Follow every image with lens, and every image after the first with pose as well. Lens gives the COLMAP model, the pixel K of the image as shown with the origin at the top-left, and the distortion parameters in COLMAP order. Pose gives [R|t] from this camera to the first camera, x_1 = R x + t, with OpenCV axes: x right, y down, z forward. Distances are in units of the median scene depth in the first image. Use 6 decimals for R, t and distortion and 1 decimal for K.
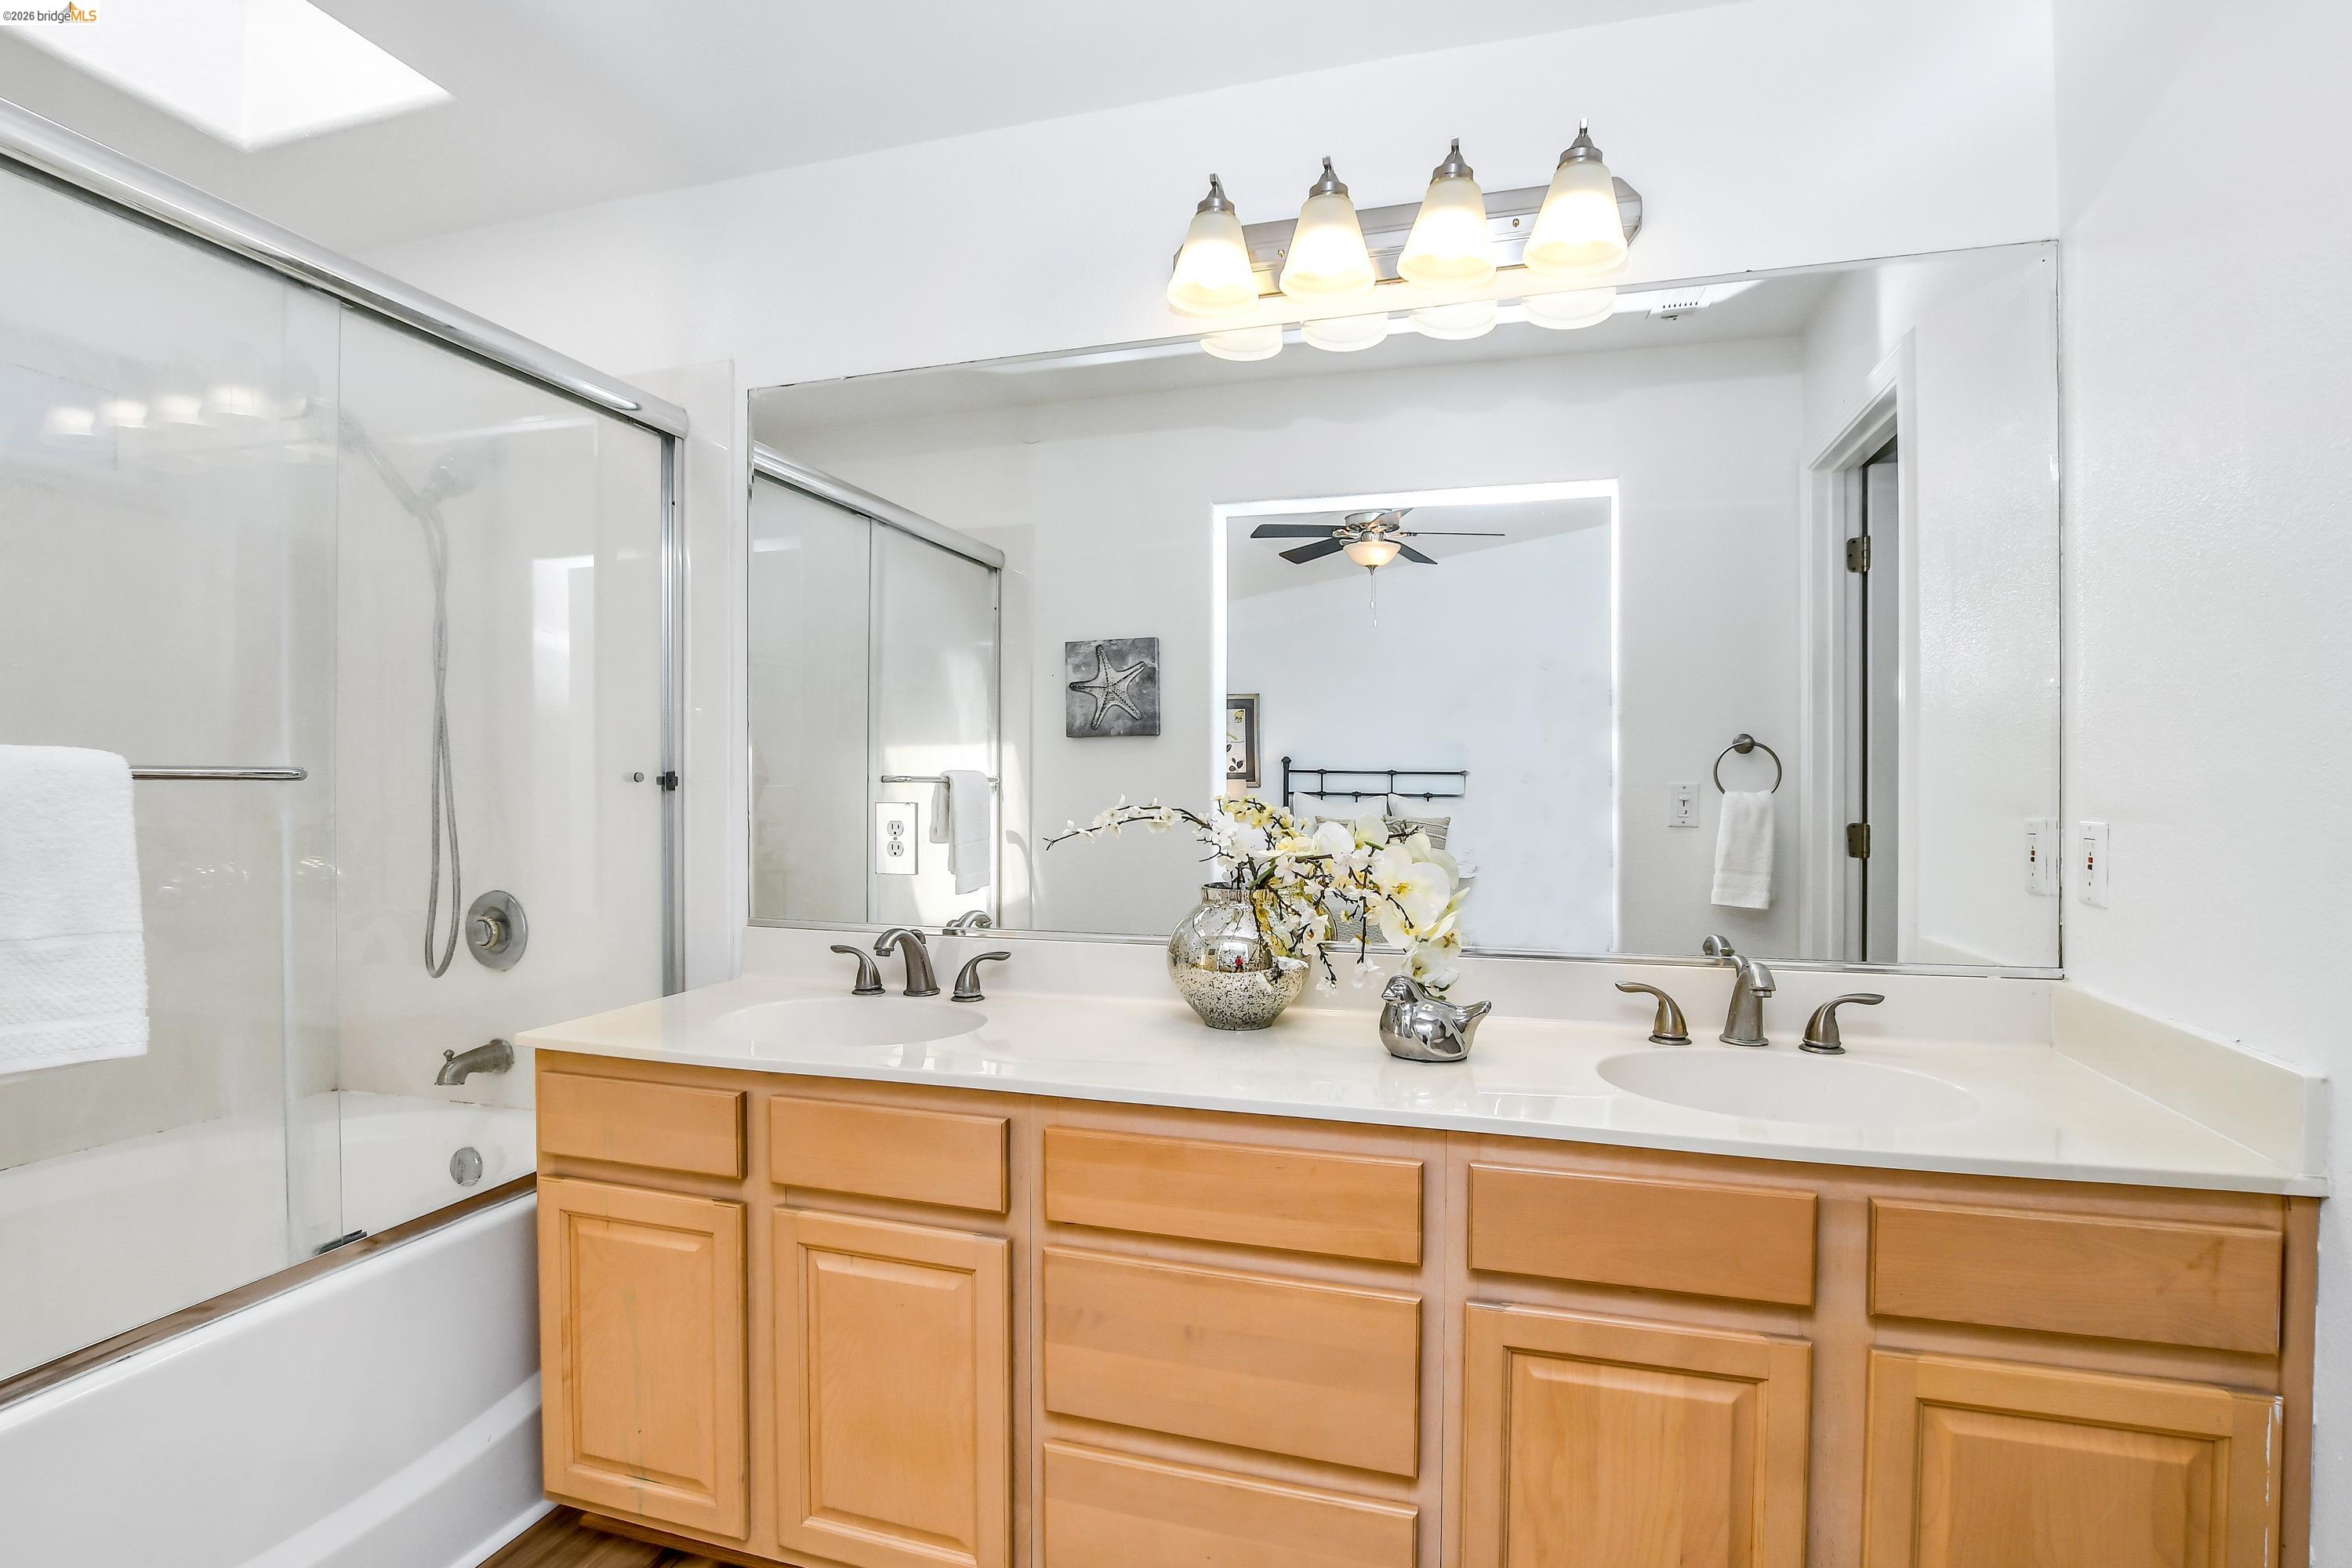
lens RADIAL K [[1072.0, 0, 1180.2], [0, 1072.0, 783.4], [0, 0, 1]] dist [0.022719, 0.000205]
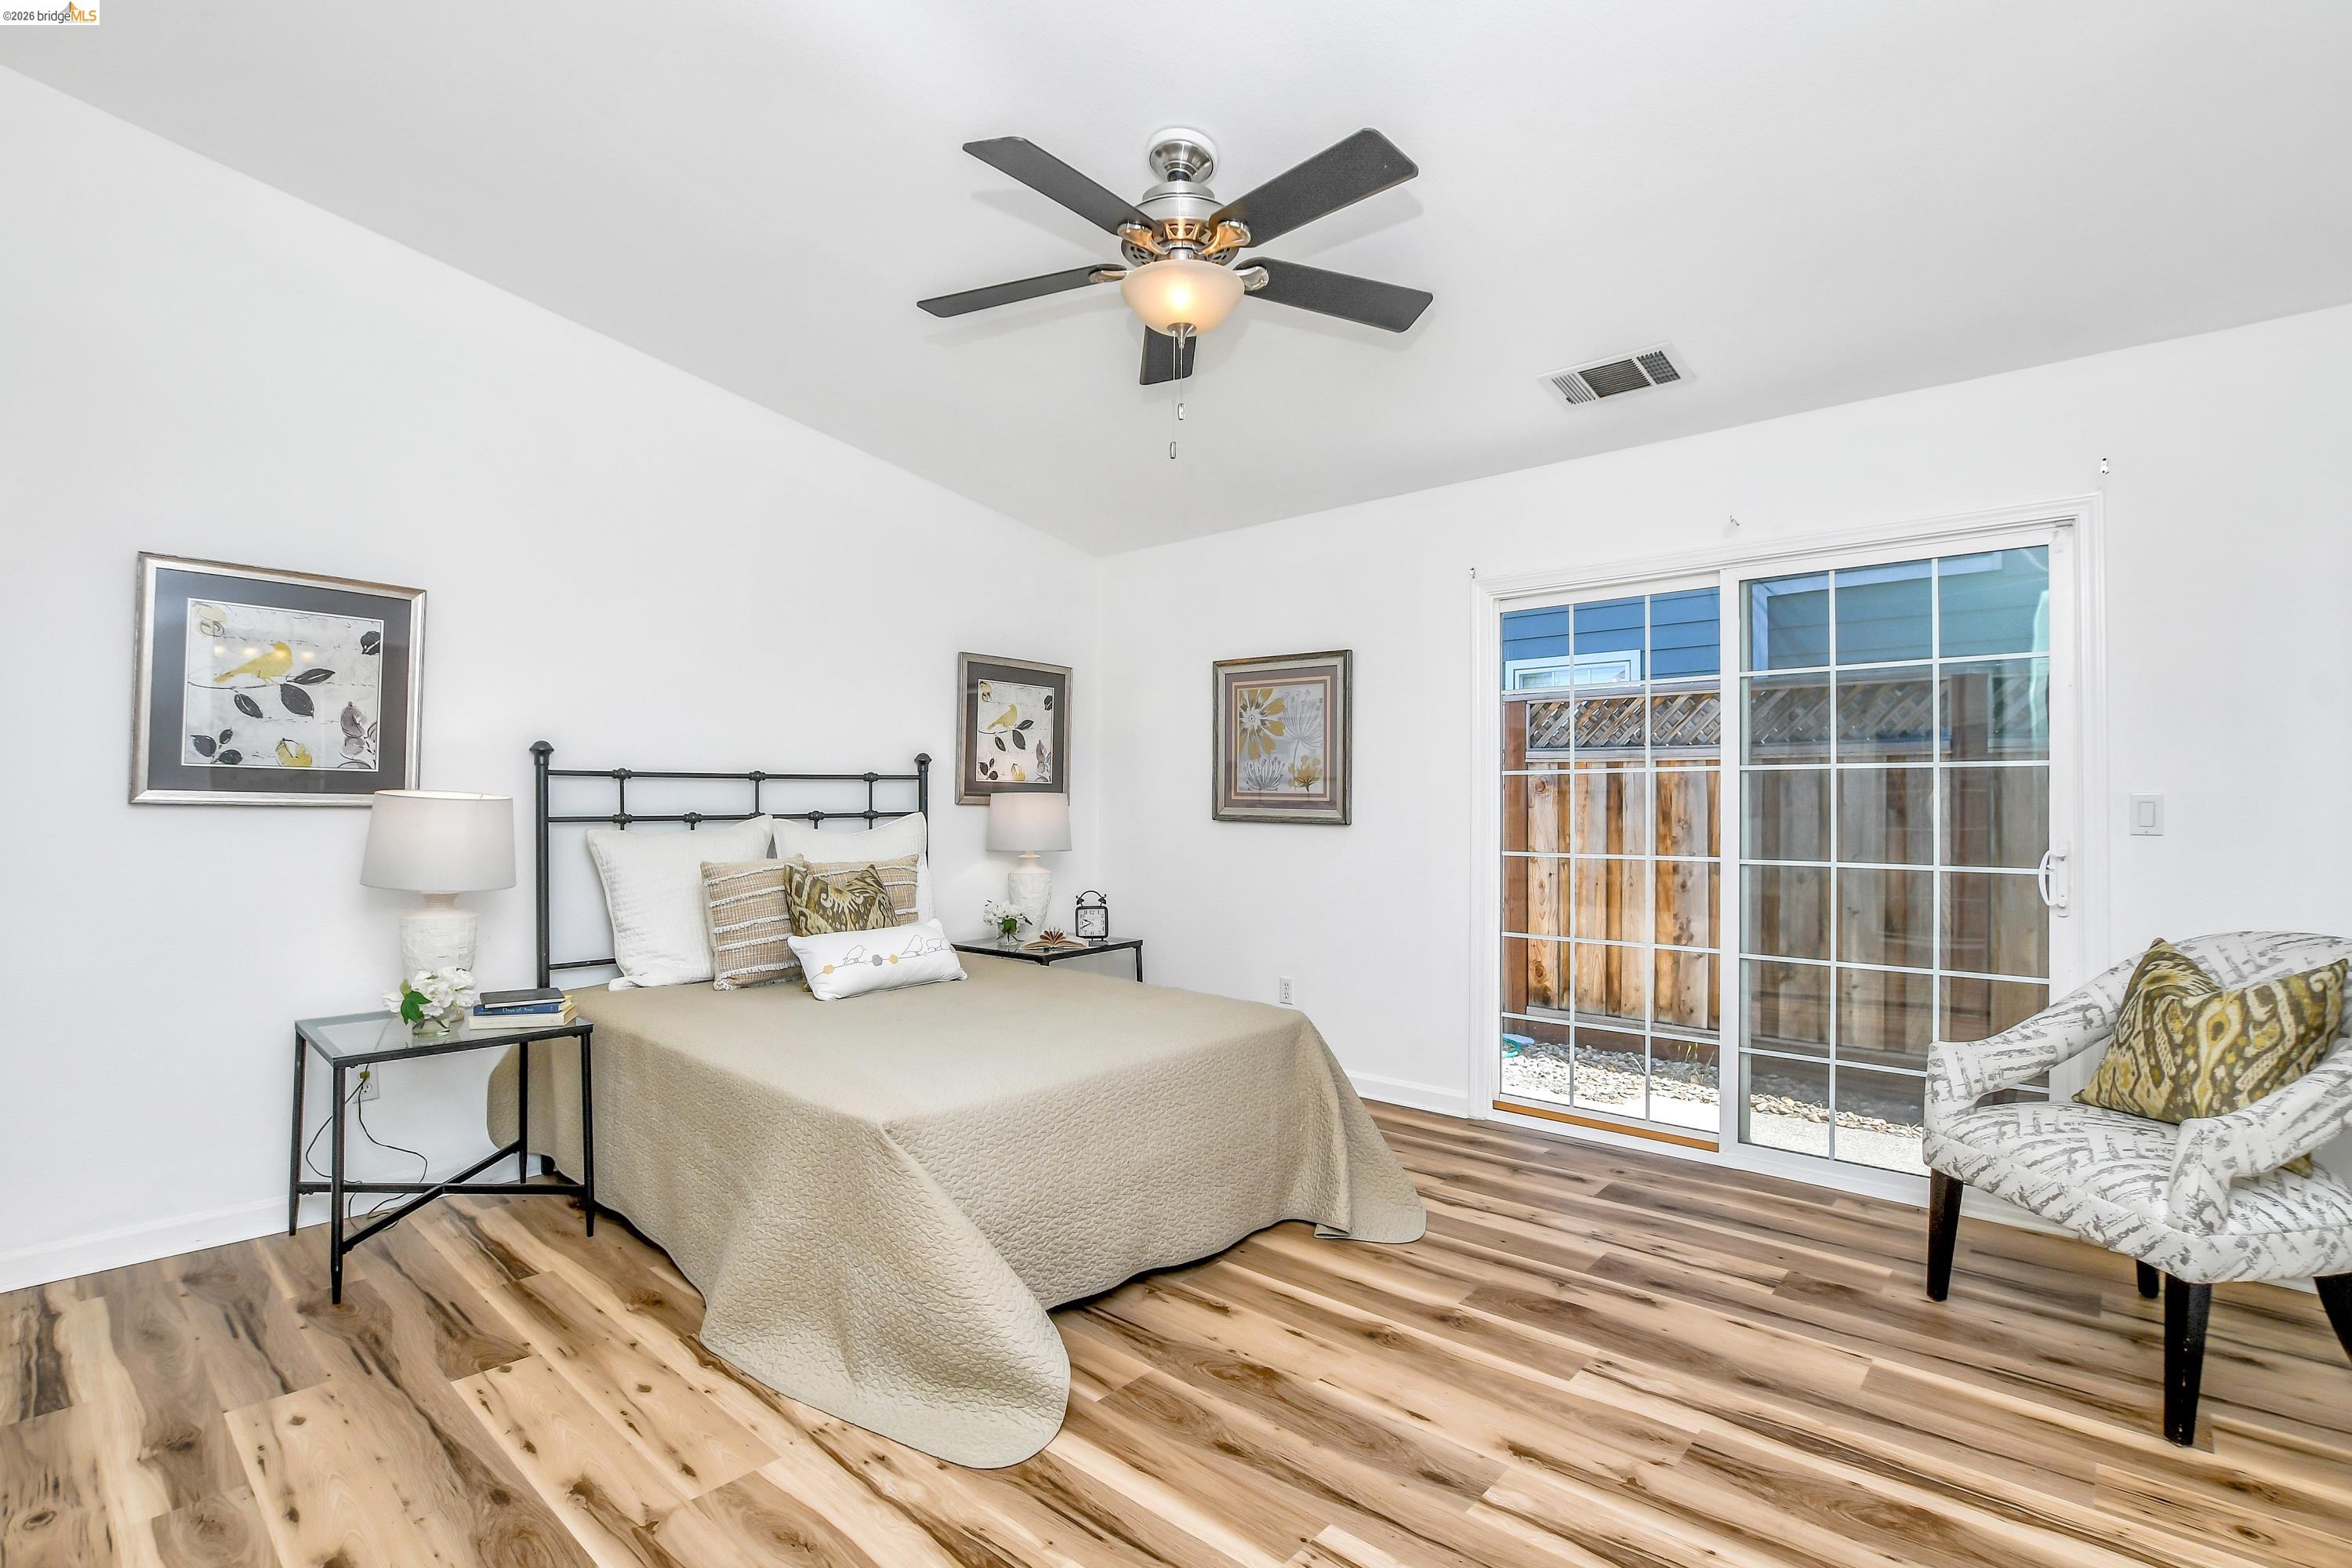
lens RADIAL K [[1072.0, 0, 1173.4], [0, 1072.0, 773.9], [0, 0, 1]] dist [0.022719, 0.000205]
pose [[0.417883, 0.010765, 0.908437, -0.211784], [0.016743, 0.999669, -0.019548, 0.002823], [-0.908347, 0.023379, 0.417564, 0.564331]]
